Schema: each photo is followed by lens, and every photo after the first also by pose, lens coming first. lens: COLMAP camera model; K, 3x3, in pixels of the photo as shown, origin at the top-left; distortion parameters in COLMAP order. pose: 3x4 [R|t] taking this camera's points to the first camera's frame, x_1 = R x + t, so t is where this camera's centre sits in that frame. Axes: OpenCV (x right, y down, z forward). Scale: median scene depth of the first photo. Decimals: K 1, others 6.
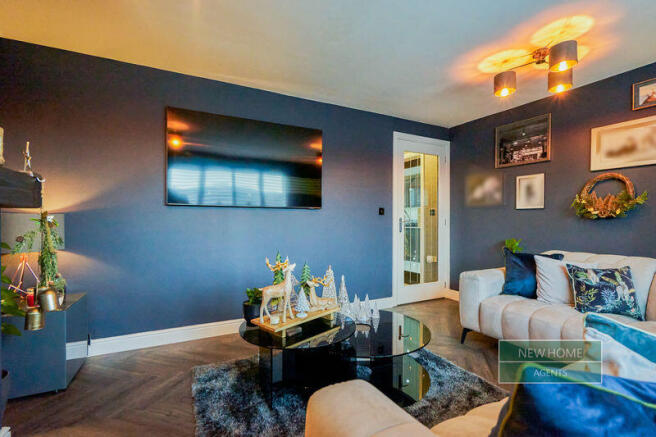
lens RADIAL K [[309.6, 0, 326.1], [0, 309.6, 222.0], [0, 0, 1]] dist [0.000093, -0.001082]
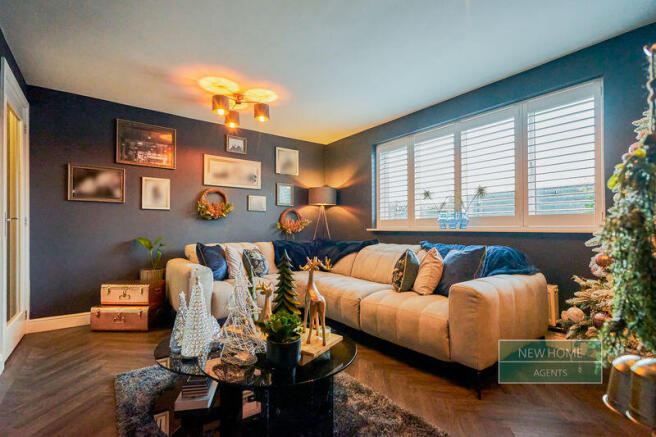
lens RADIAL K [[309.6, 0, 327.1], [0, 309.6, 222.8], [0, 0, 1]] dist [0.000093, -0.001082]
pose [[-0.176289, 0.016845, 0.984194, -0.497031], [0.008745, 0.999841, -0.015547, 0.026081], [-0.984300, 0.005866, -0.176408, 0.596024]]
